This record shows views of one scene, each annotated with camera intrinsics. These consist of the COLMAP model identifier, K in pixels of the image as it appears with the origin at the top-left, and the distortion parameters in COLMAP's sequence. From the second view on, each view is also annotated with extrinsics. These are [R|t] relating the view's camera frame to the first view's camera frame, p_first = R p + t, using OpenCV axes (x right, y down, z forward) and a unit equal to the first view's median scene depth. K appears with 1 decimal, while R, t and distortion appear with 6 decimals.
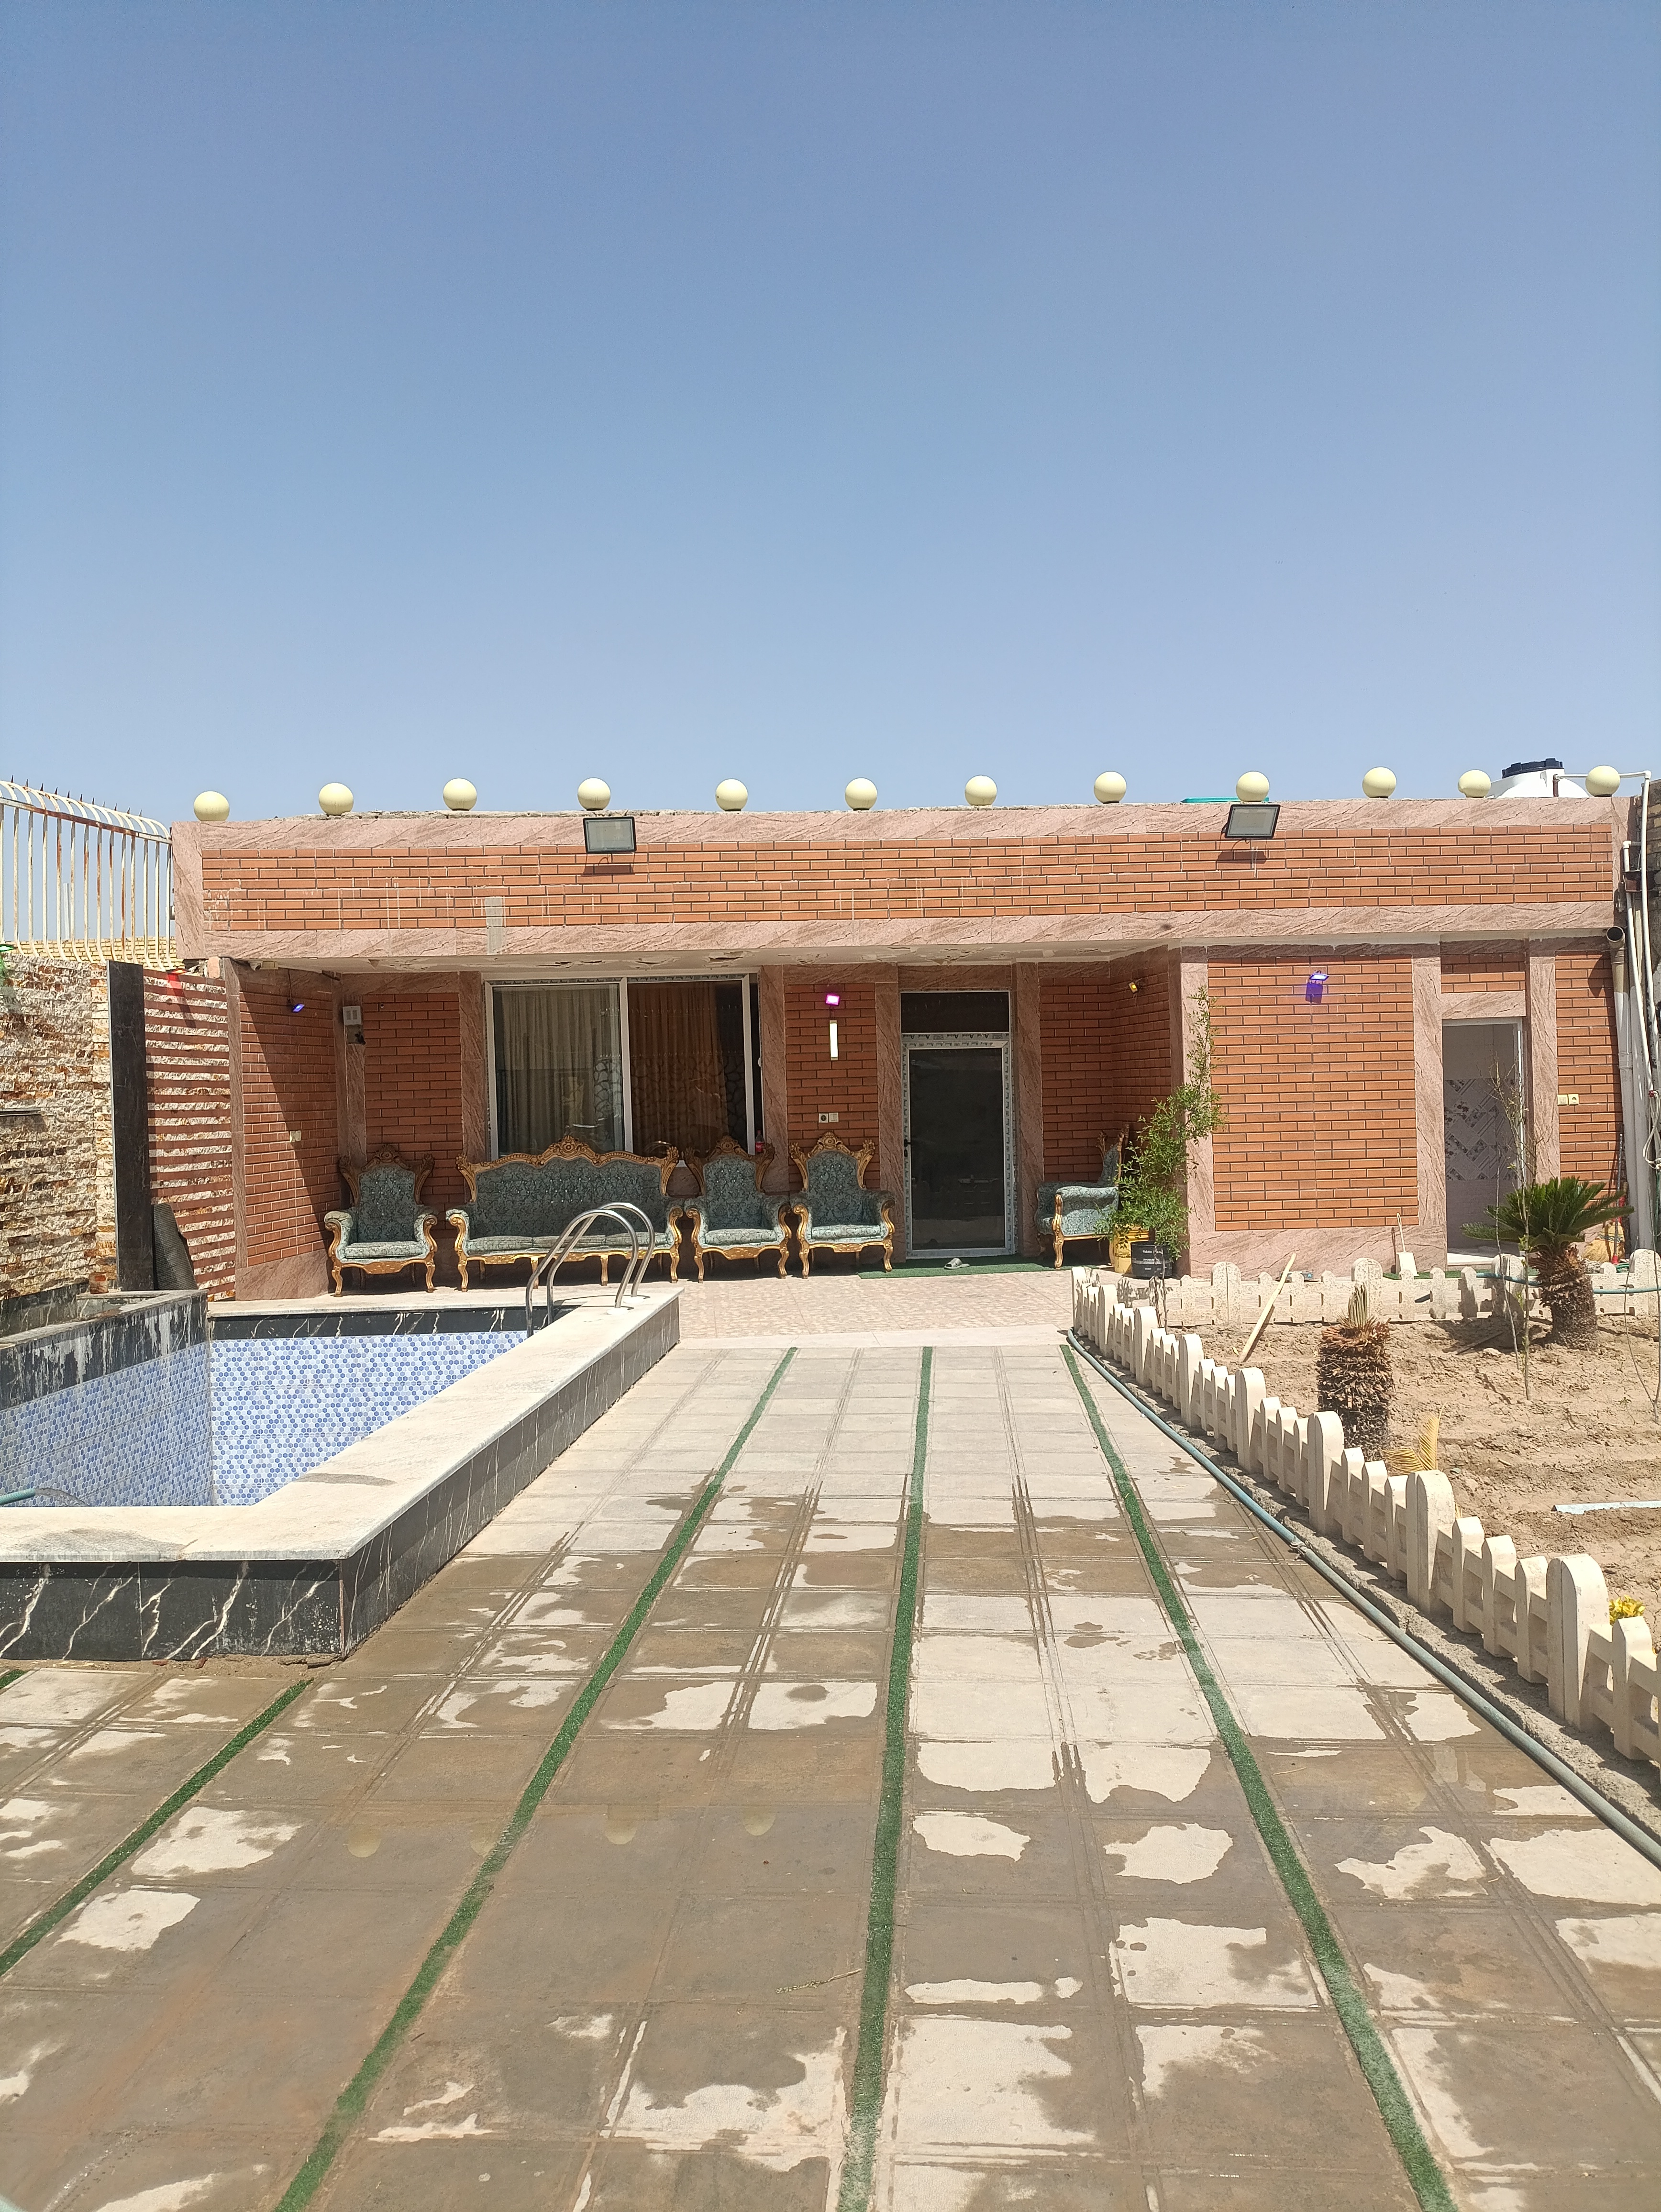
lens RADIAL K [[1646.4, 0, 830.0], [0, 1646.4, 1082.0], [0, 0, 1]] dist [0.145296, -0.226206]
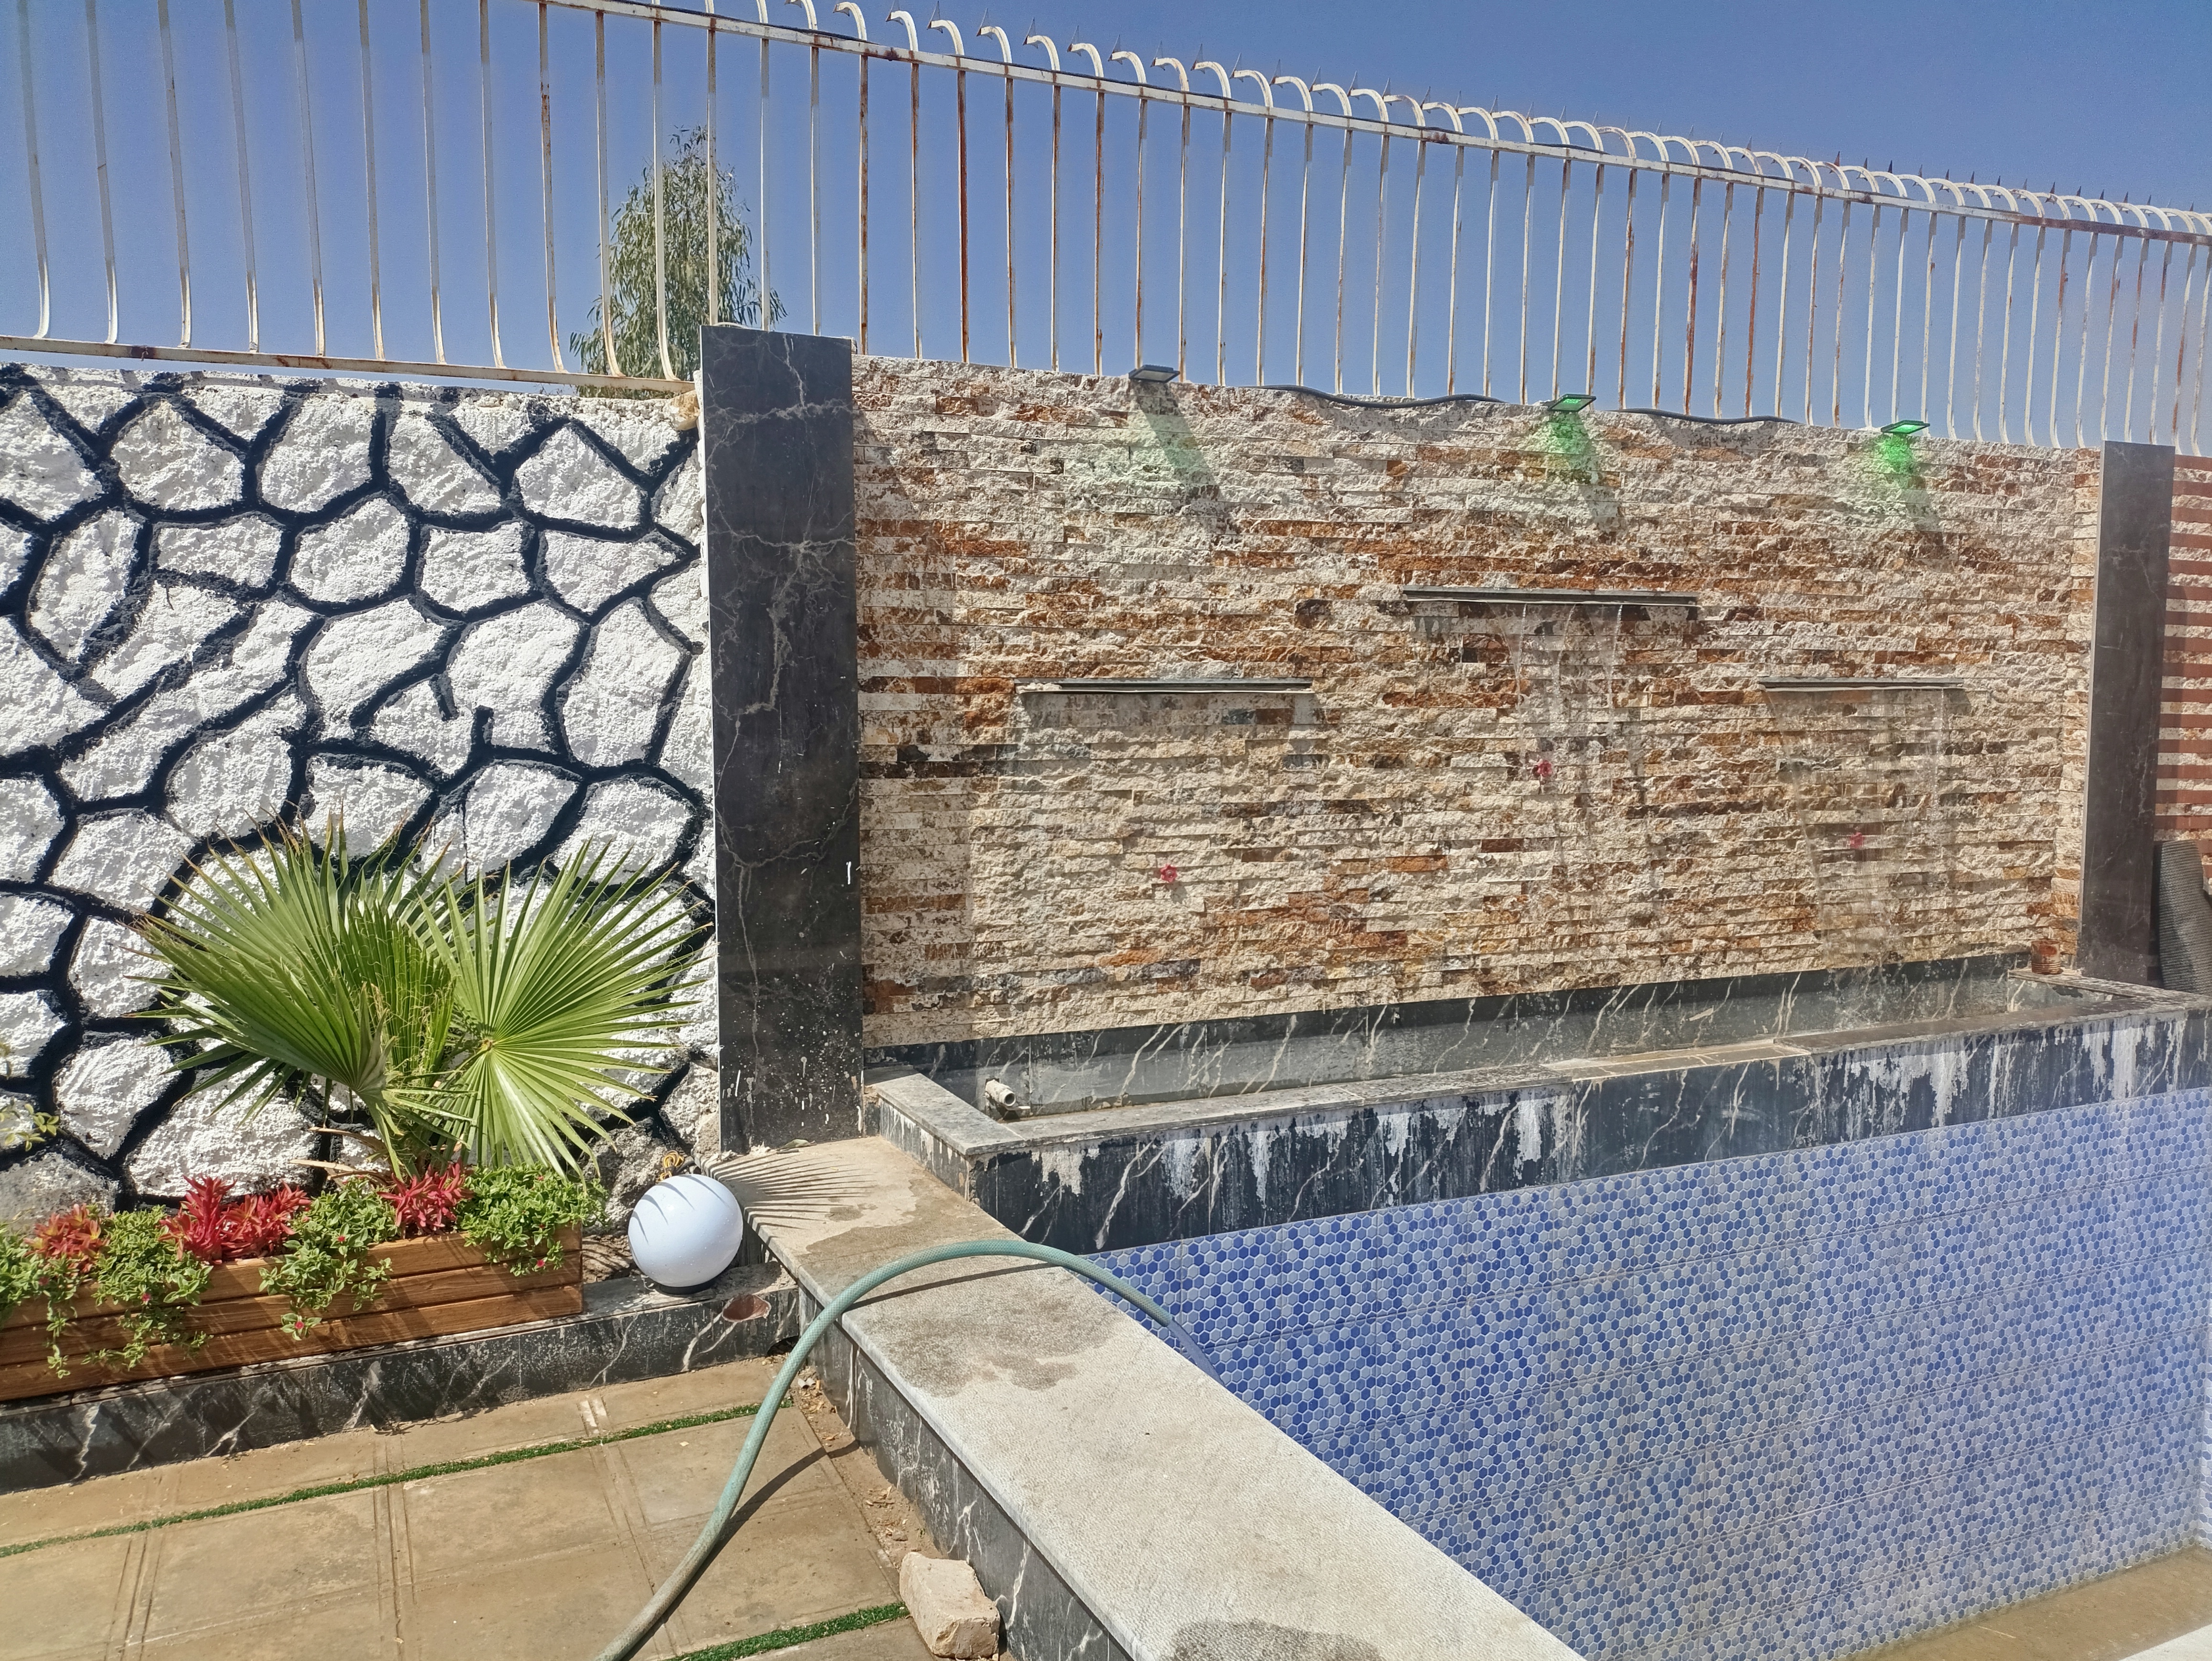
lens RADIAL K [[1697.9, 0, 1106.0], [0, 1697.9, 830.5], [0, 0, 1]] dist [0.145022, -0.231736]
pose [[0.509843, 0.105422, -0.853783, -0.047757], [-0.016784, 0.993493, 0.112650, 0.002808], [0.860104, -0.043104, 0.508295, 0.290486]]
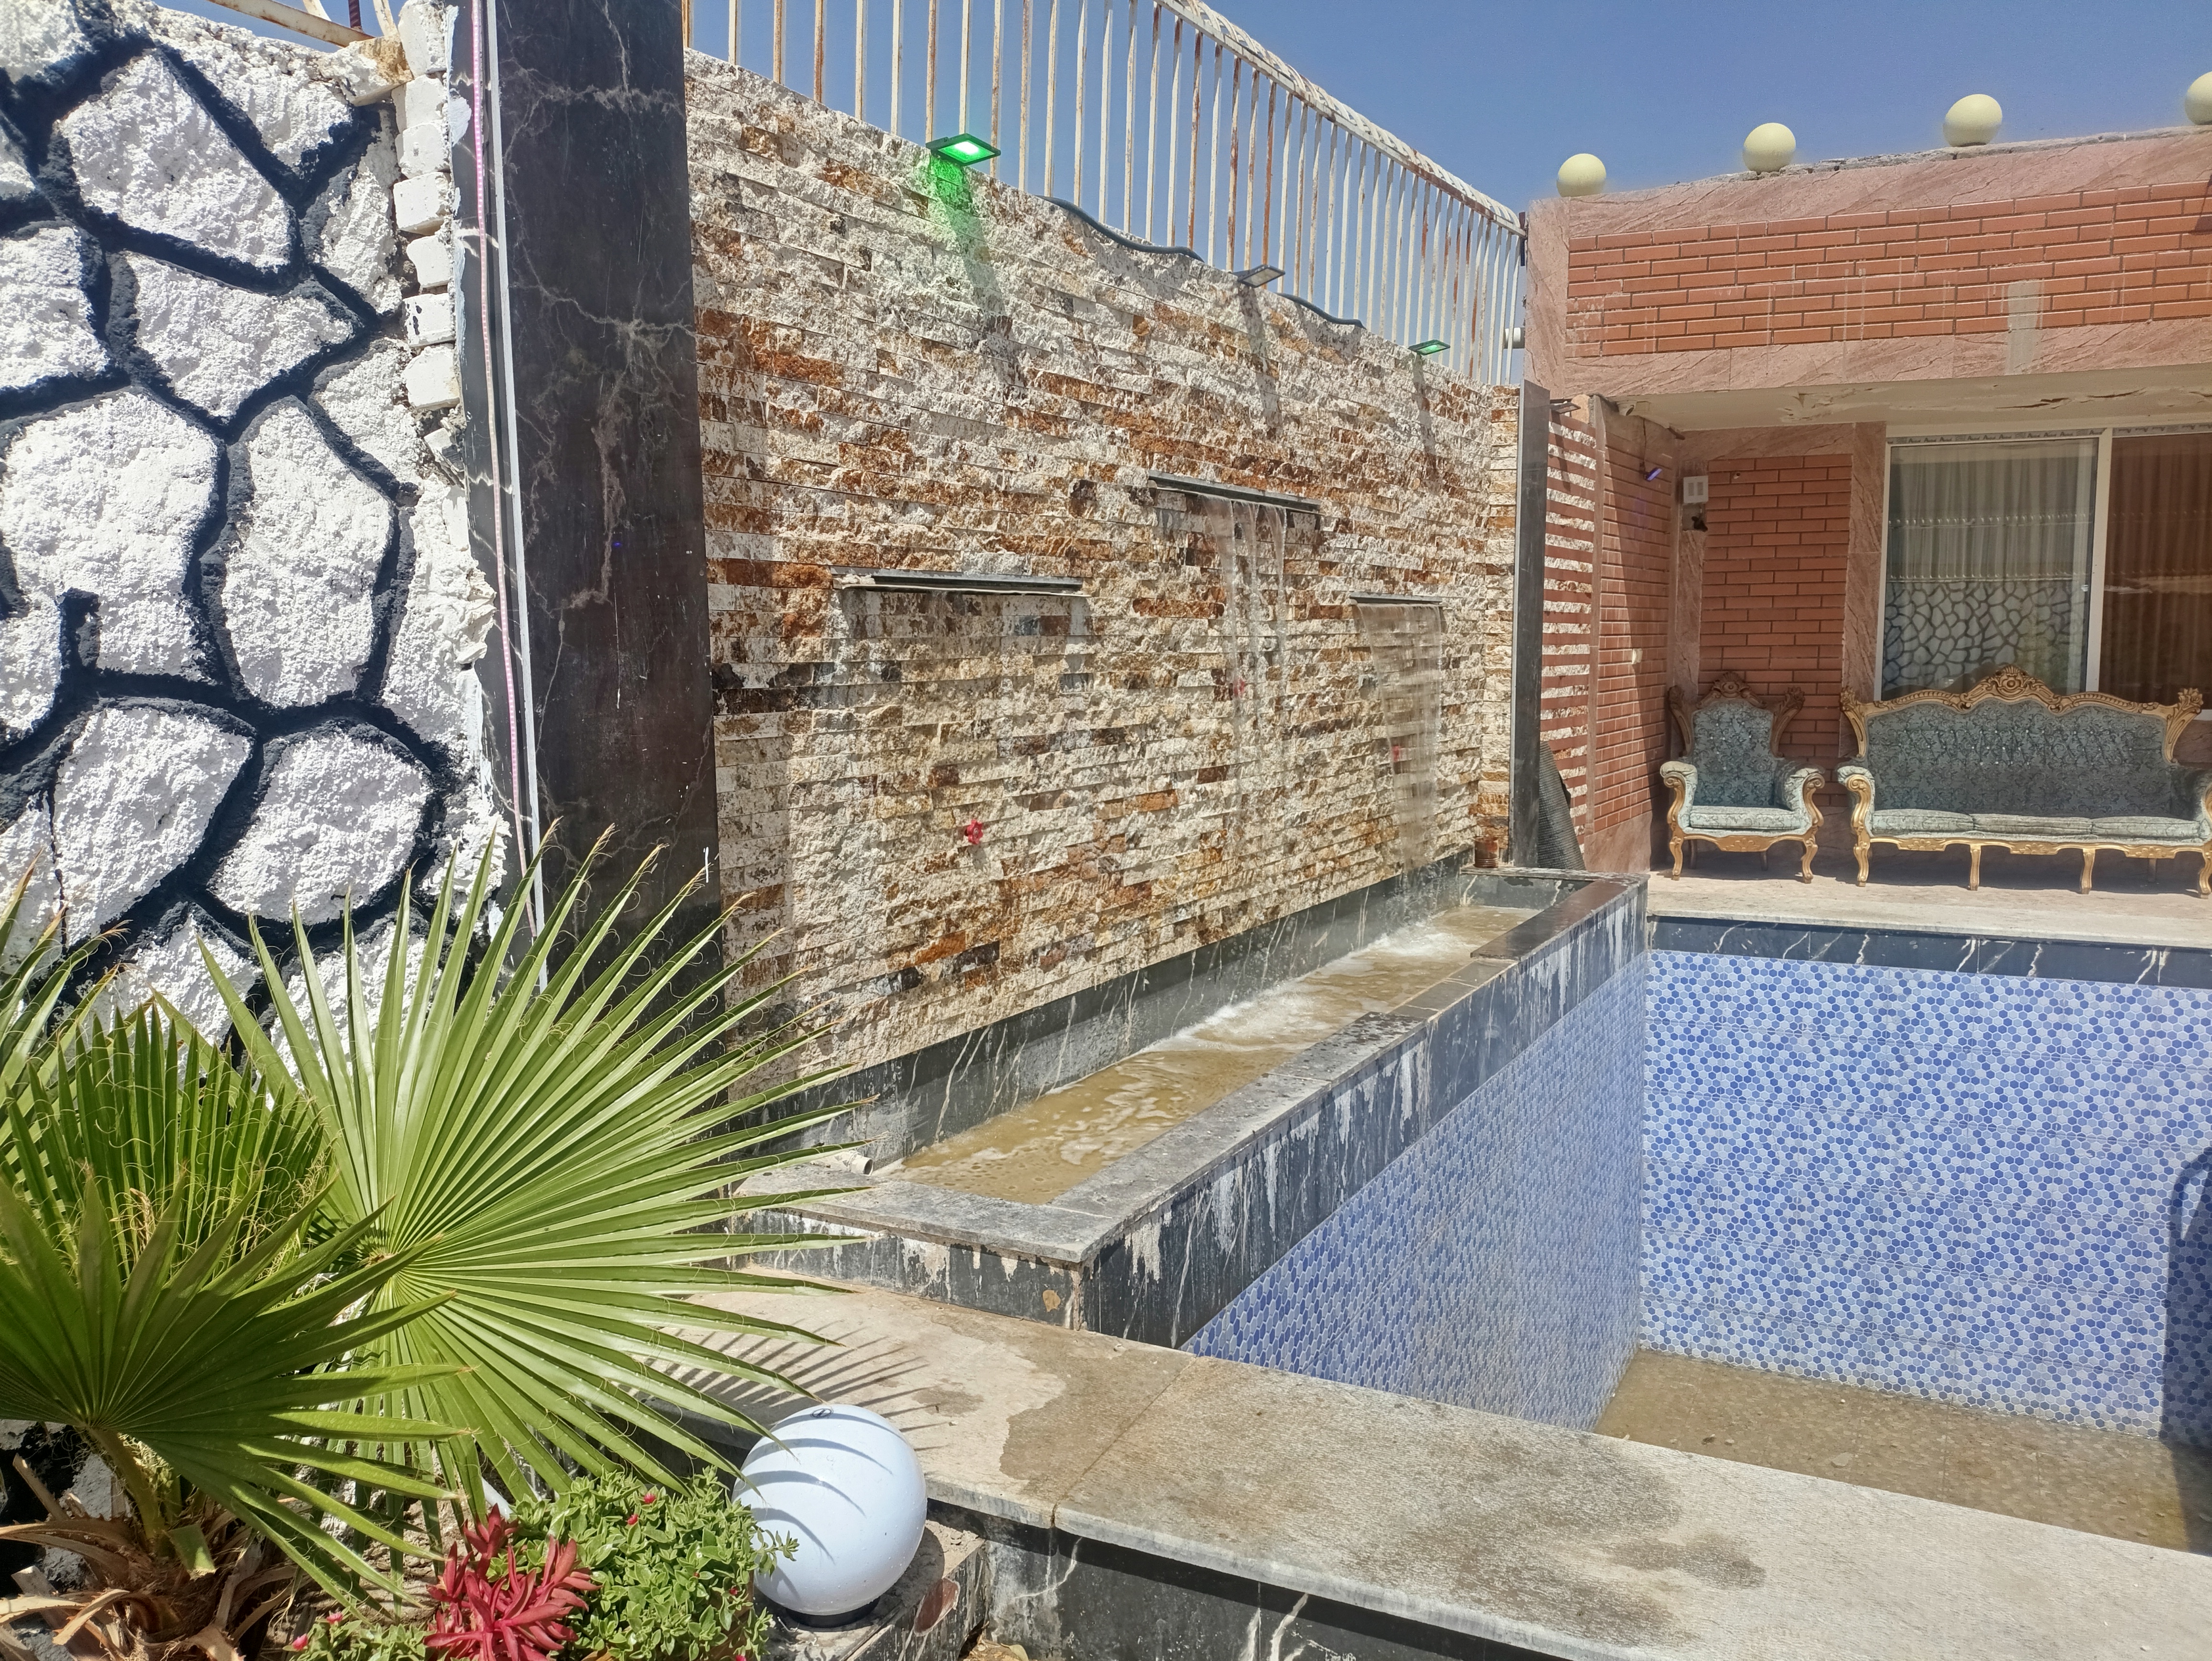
lens RADIAL K [[1646.4, 0, 1106.0], [0, 1646.4, 830.5], [0, 0, 1]] dist [0.145296, -0.226206]
pose [[0.918690, 0.068616, -0.388975, -0.252574], [-0.019590, 0.991499, 0.128634, 0.019555], [0.394494, -0.110555, 0.912224, 0.244679]]
